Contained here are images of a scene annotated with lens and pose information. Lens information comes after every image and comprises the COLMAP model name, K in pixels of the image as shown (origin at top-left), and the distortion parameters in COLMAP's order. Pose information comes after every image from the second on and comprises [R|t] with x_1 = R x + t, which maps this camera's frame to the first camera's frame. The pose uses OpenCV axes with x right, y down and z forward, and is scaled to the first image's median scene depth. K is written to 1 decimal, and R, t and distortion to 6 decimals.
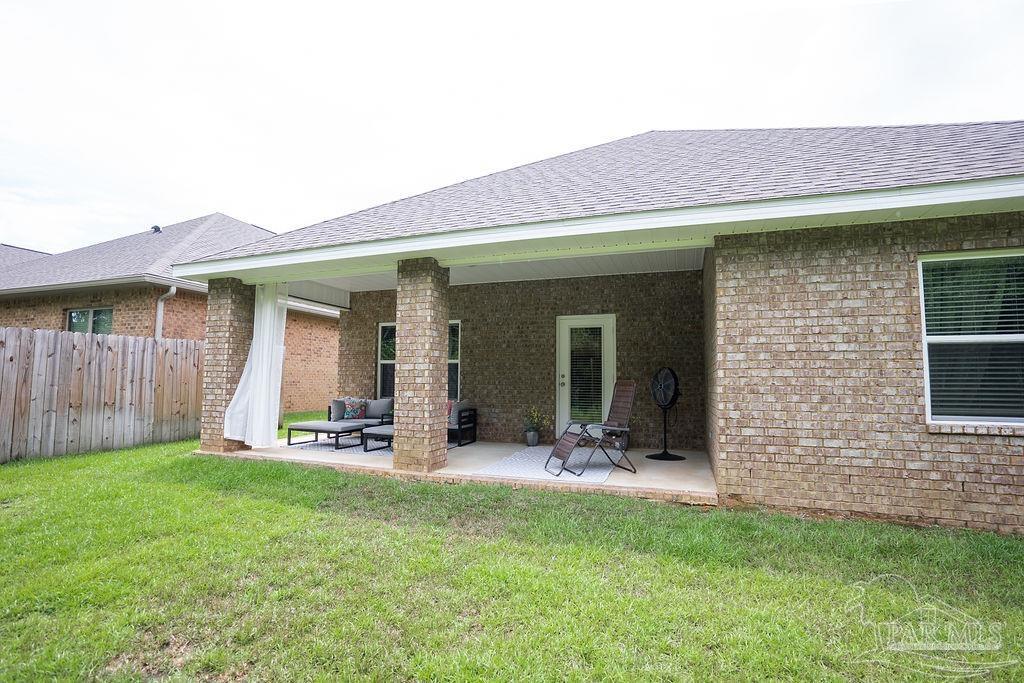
lens RADIAL K [[507.0, 0, 512.0], [0, 507.0, 341.5], [0, 0, 1]] dist [-0.105672, 0.031488]
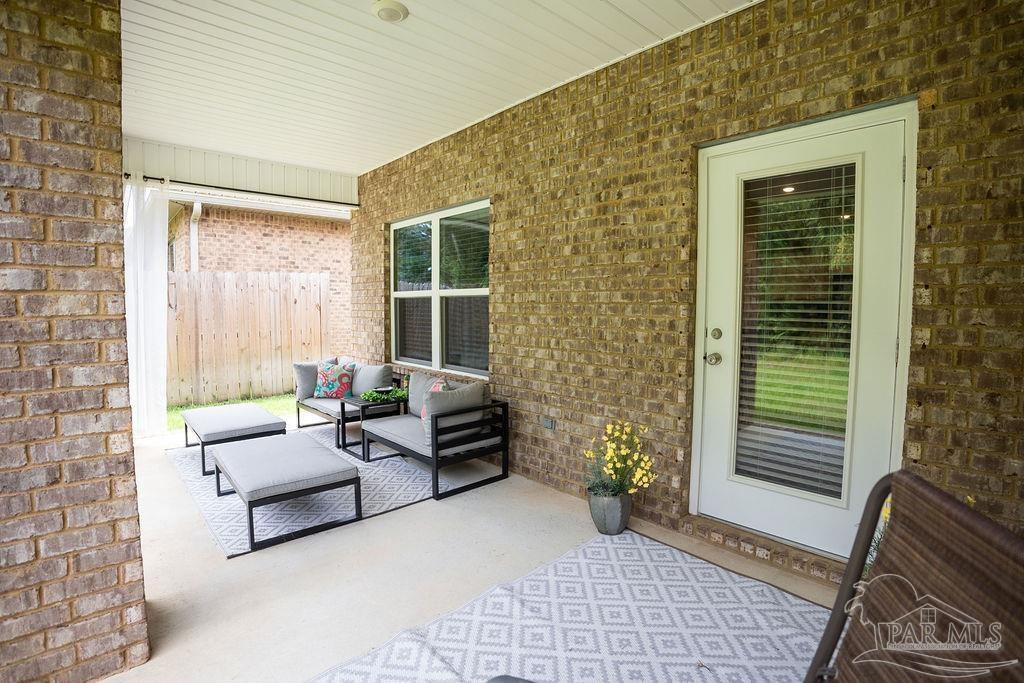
lens RADIAL K [[507.0, 0, 512.0], [0, 507.0, 341.5], [0, 0, 1]] dist [-0.105672, 0.031488]
pose [[0.889558, 0.029954, -0.455840, 0.127168], [0.032908, 0.991054, 0.129343, 0.026904], [0.455636, -0.130059, 0.880614, 0.642756]]
